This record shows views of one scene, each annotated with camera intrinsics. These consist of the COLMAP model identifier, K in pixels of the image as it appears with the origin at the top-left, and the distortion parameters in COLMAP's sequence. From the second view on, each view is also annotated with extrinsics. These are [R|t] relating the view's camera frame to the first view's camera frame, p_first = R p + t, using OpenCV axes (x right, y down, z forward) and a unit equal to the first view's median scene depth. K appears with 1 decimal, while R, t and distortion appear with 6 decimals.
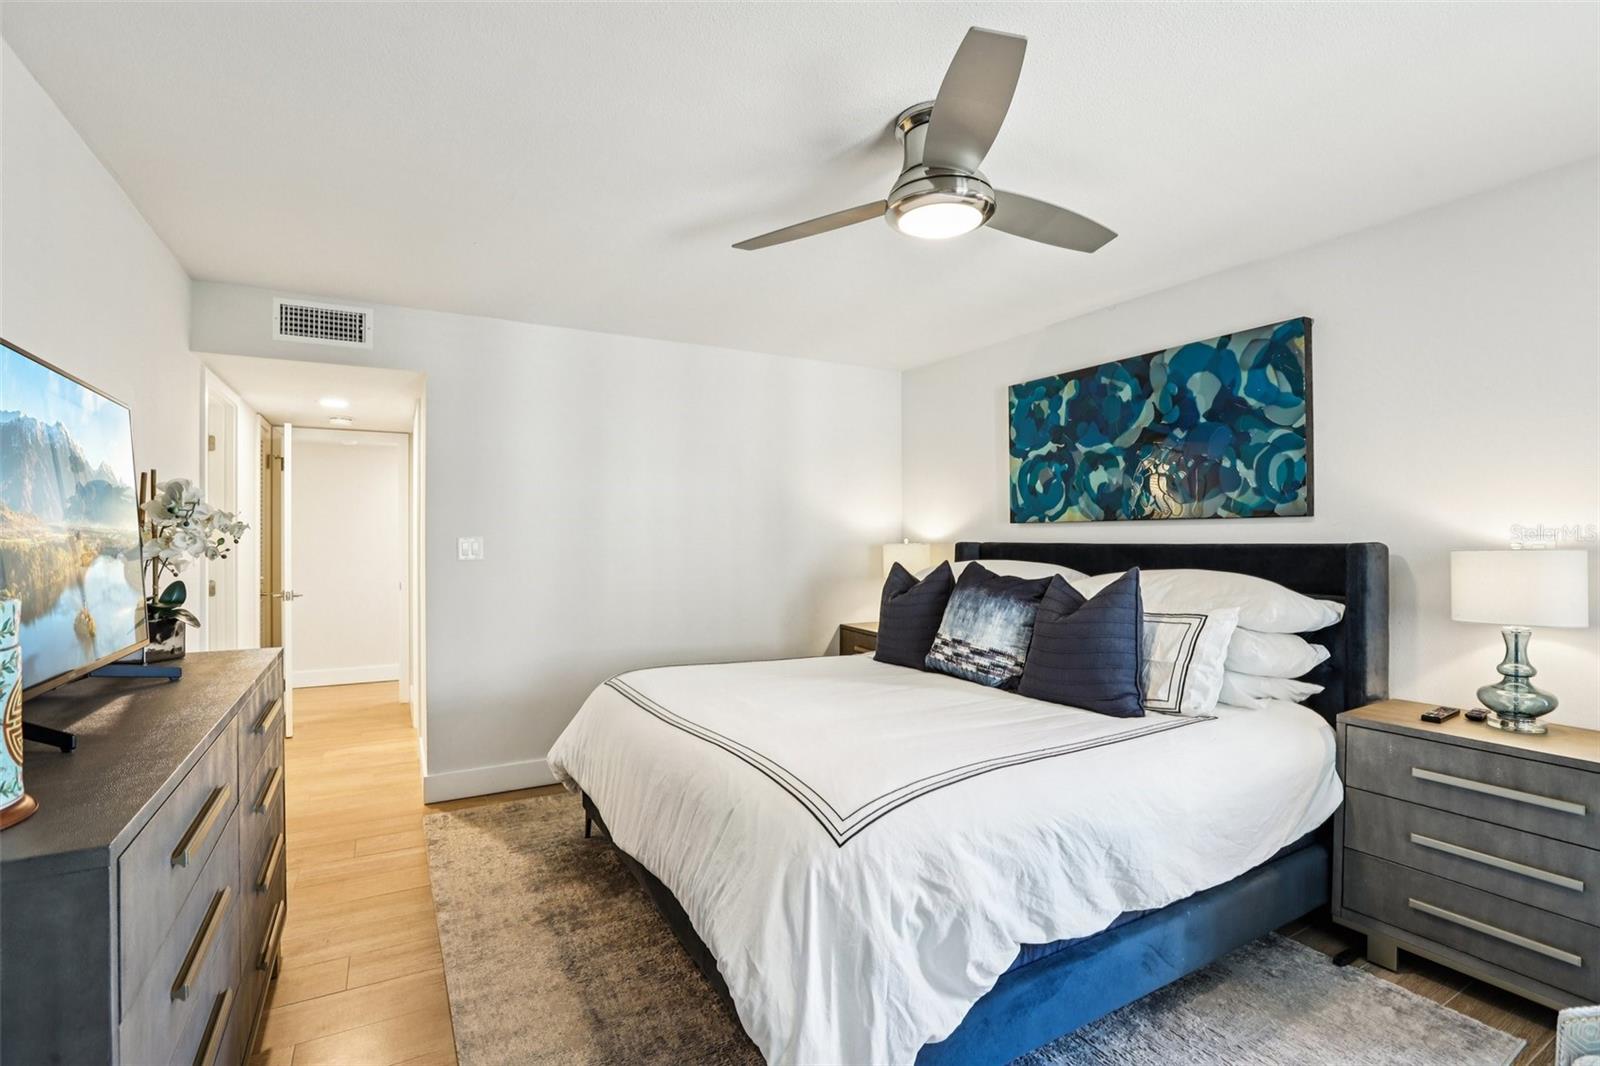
lens RADIAL K [[728.5, 0, 786.5], [0, 728.5, 525.5], [0, 0, 1]] dist [-0.053465, 0.014566]
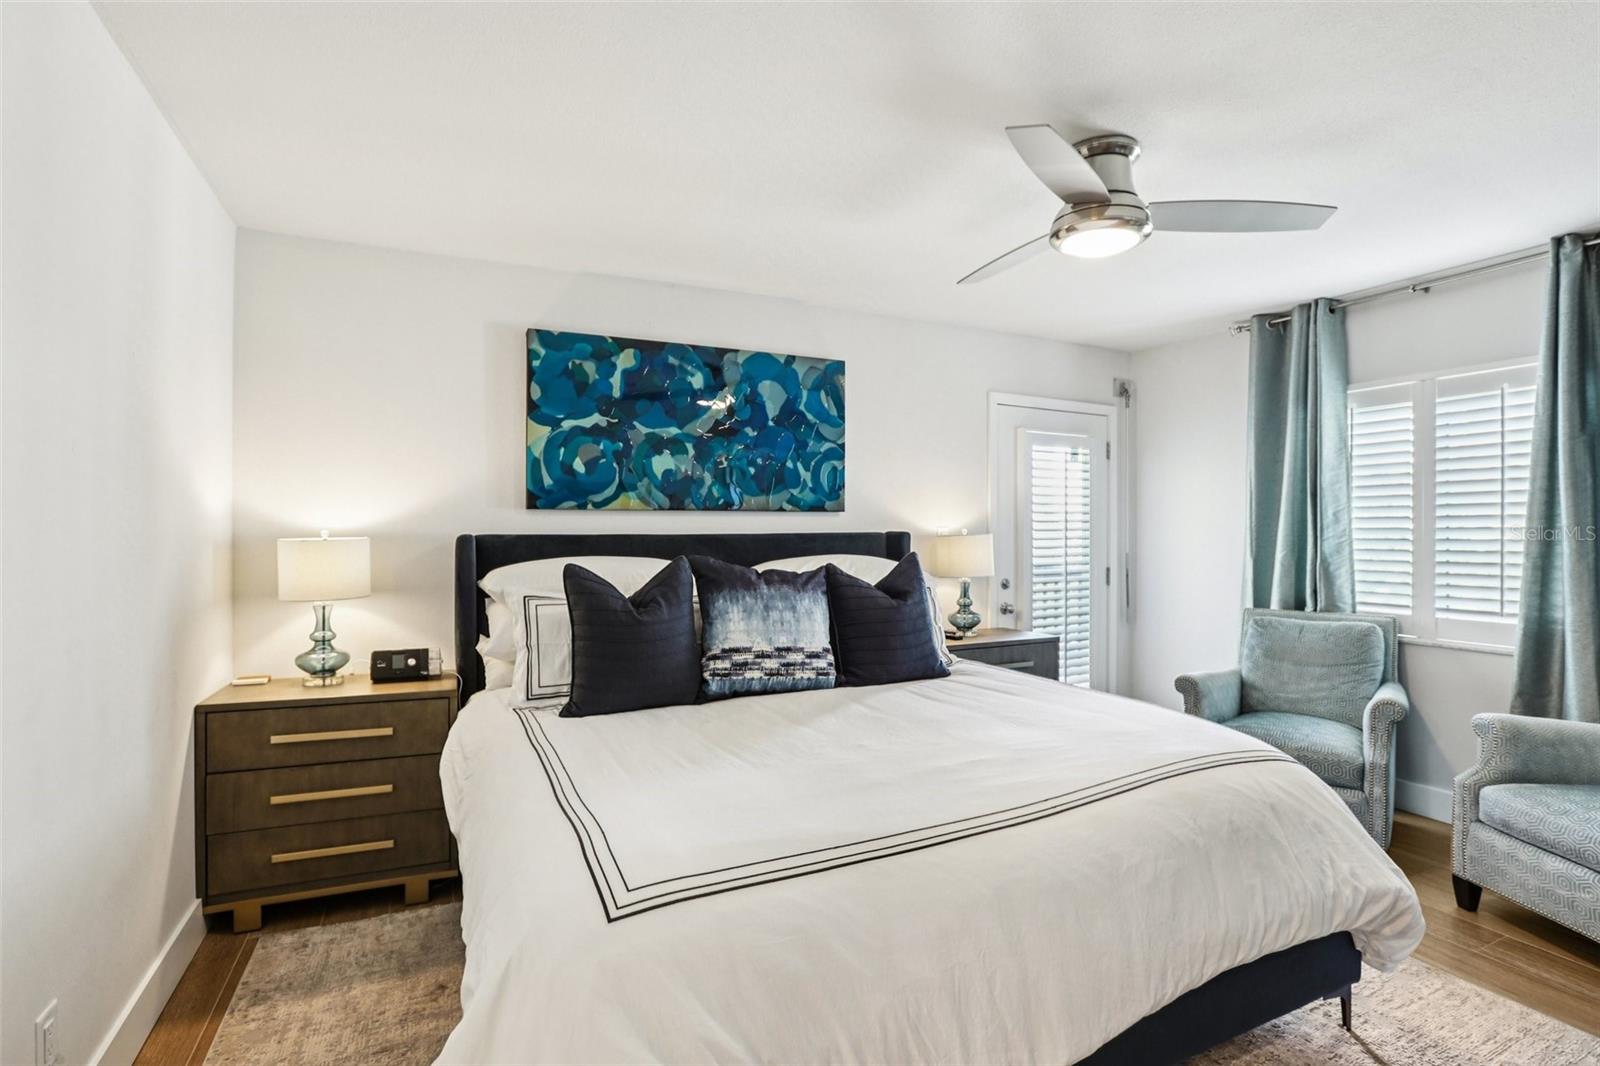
lens RADIAL K [[762.5, 0, 790.6], [0, 762.5, 528.9], [0, 0, 1]] dist [-0.066861, 0.033181]
pose [[0.066335, 0.004147, 0.997789, -0.559560], [-0.013174, 0.999908, -0.003280, 0.020180], [-0.997710, -0.012927, 0.066383, 0.813640]]
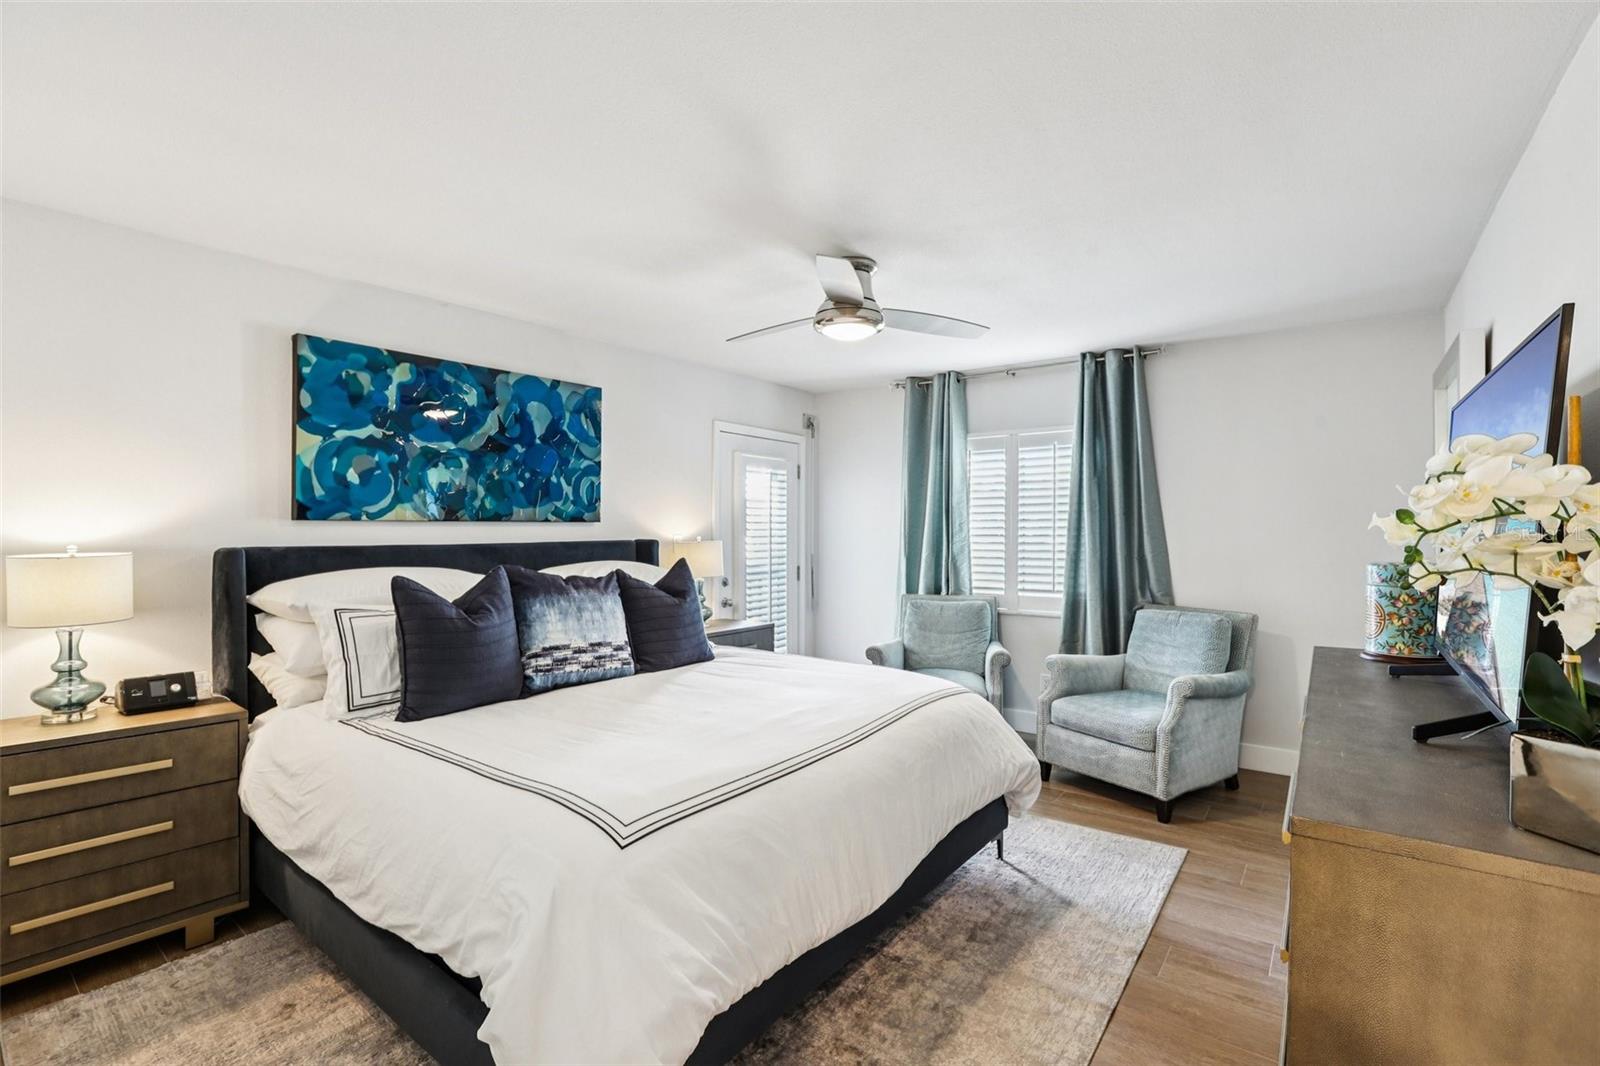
lens RADIAL K [[728.5, 0, 786.5], [0, 728.5, 525.5], [0, 0, 1]] dist [-0.053465, 0.014566]
pose [[-0.385822, 0.010943, 0.922508, -0.662671], [-0.008021, 0.999852, -0.015215, 0.011266], [-0.922539, -0.013270, -0.385677, 0.992750]]
